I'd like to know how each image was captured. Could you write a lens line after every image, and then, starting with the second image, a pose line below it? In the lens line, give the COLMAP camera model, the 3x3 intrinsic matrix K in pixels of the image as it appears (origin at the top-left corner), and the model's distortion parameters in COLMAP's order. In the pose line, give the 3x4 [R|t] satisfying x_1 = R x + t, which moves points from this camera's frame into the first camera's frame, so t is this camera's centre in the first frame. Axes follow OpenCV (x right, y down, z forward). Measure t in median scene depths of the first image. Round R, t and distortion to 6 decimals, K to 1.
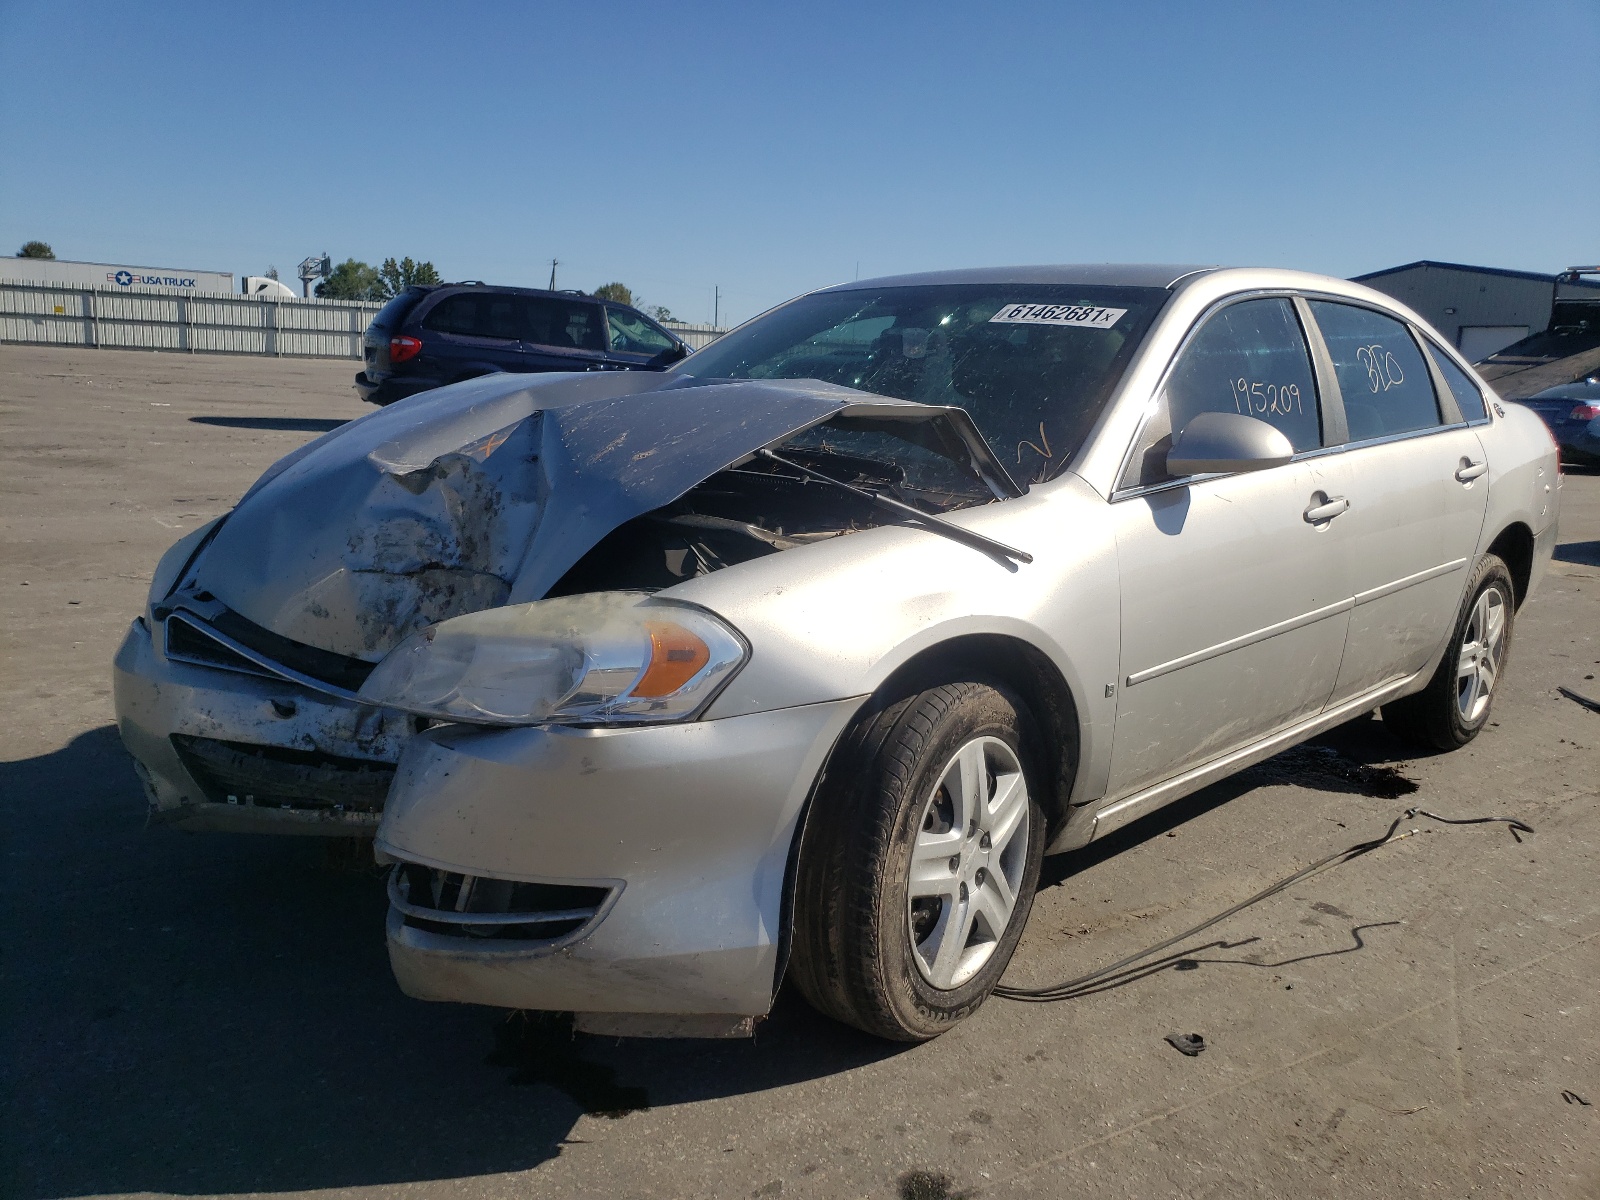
lens RADIAL K [[1209.7, 0, 789.5], [0, 1209.7, 594.6], [0, 0, 1]] dist [0.042862, -0.043548]
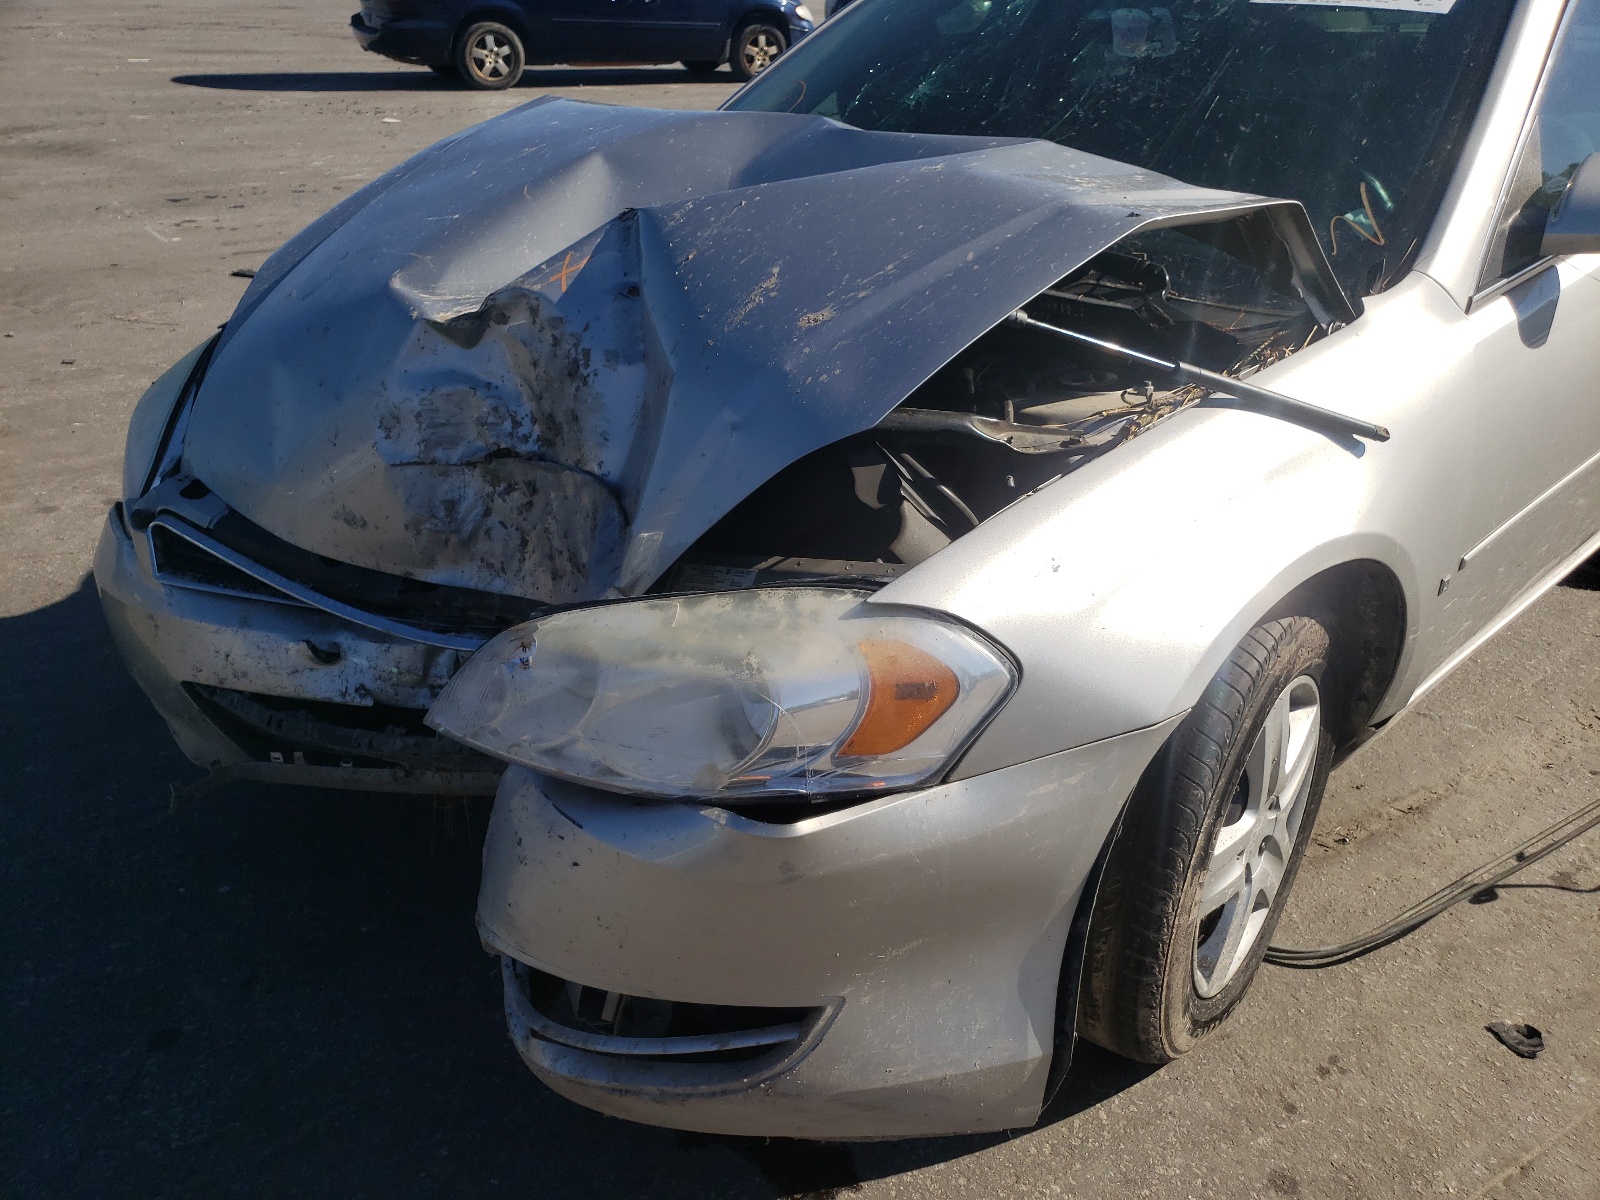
lens RADIAL K [[1209.7, 0, 808.4], [0, 1209.7, 604.0], [0, 0, 1]] dist [0.042862, -0.043548]
pose [[0.999192, -0.027833, -0.028990, -0.098697], [0.035095, 0.955774, 0.292002, -0.142154], [0.019581, -0.292784, 0.955978, 0.306154]]
